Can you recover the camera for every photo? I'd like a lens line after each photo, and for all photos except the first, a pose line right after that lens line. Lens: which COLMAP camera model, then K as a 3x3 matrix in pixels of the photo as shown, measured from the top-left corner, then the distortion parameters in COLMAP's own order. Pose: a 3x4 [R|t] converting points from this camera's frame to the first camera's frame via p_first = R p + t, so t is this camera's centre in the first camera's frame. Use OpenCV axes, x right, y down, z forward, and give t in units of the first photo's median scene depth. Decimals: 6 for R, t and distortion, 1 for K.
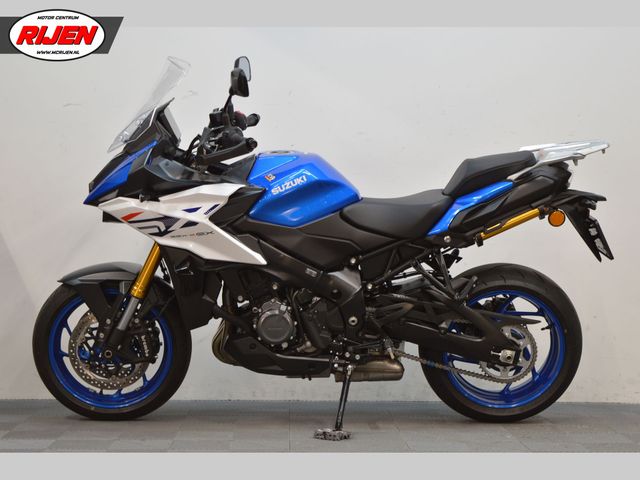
lens RADIAL K [[1327.4, 0, 320.0], [0, 1327.4, 240.0], [0, 0, 1]] dist [0.068435, 0.104479]
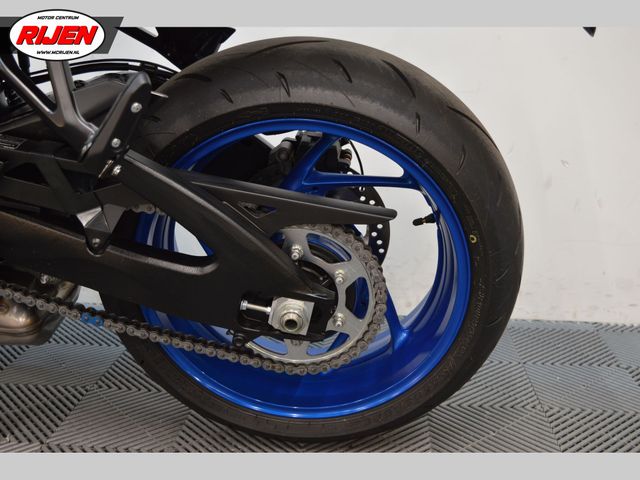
lens RADIAL K [[768.7, 0, 320.0], [0, 768.7, 240.0], [0, 0, 1]] dist [-0.010676, 0.000535]
pose [[0.994703, 0.028346, -0.098807, 0.193932], [-0.004936, 0.973290, 0.229527, 0.027363], [0.102674, -0.227824, 0.968274, 0.946083]]
